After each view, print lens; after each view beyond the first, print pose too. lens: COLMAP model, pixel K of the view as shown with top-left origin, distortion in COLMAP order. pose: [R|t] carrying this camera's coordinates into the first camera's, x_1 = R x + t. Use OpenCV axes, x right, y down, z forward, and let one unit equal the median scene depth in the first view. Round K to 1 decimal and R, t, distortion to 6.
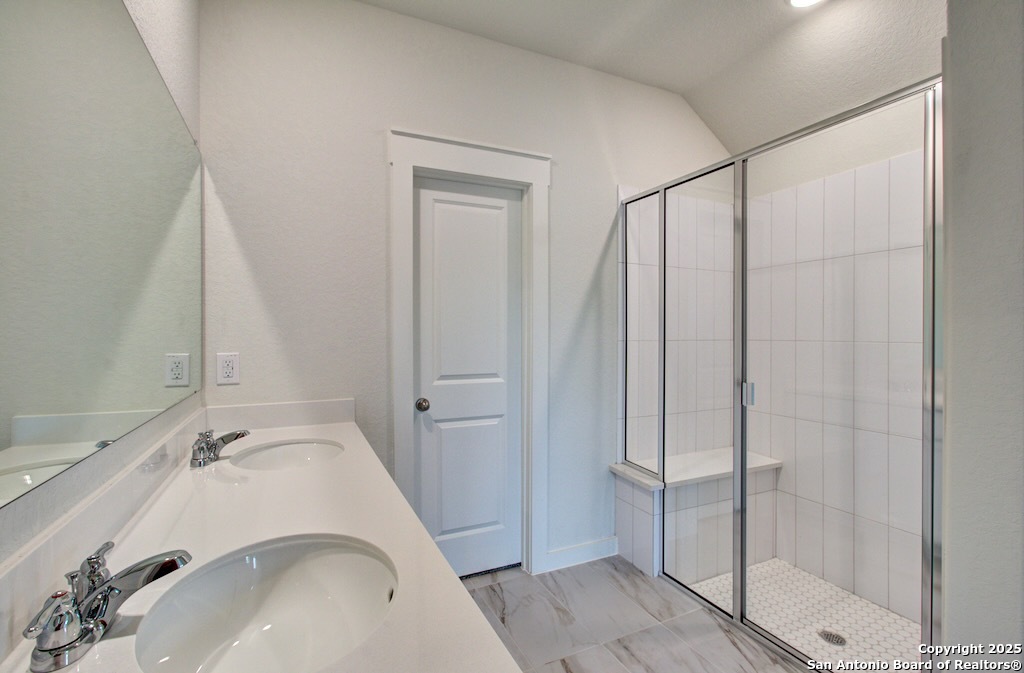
lens RADIAL K [[465.0, 0, 510.1], [0, 465.0, 333.4], [0, 0, 1]] dist [-0.000729, 0.000509]
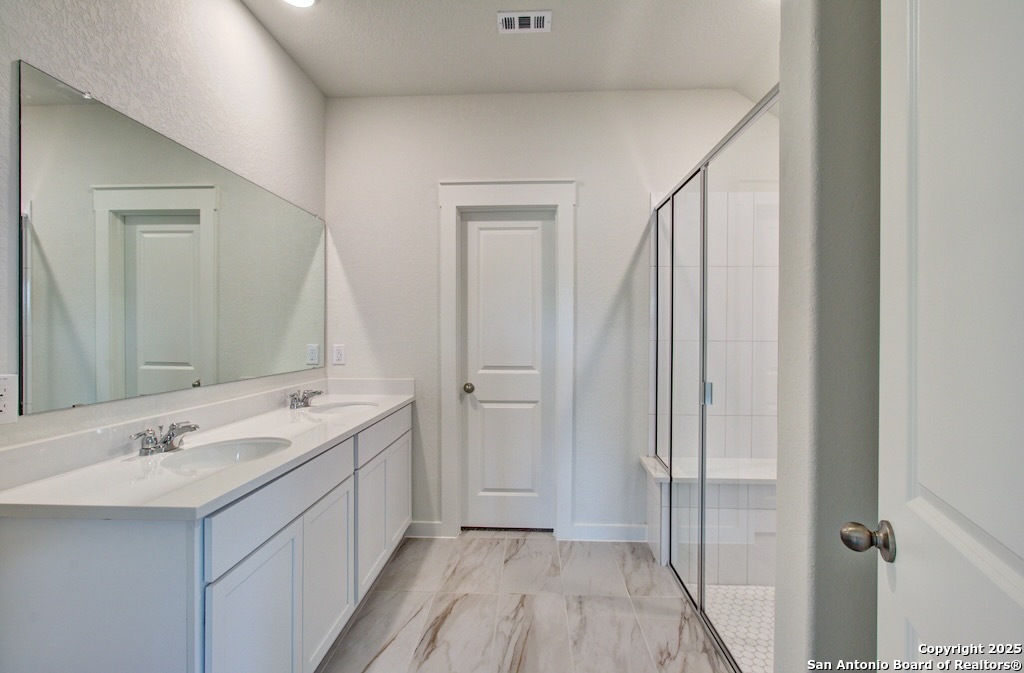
lens RADIAL K [[465.0, 0, 510.1], [0, 465.0, 333.4], [0, 0, 1]] dist [-0.000729, 0.000509]
pose [[0.883742, 0.005161, -0.467945, 0.511308], [-0.004738, 0.999987, 0.002081, -0.001528], [0.467950, 0.000378, 0.883755, -0.093252]]
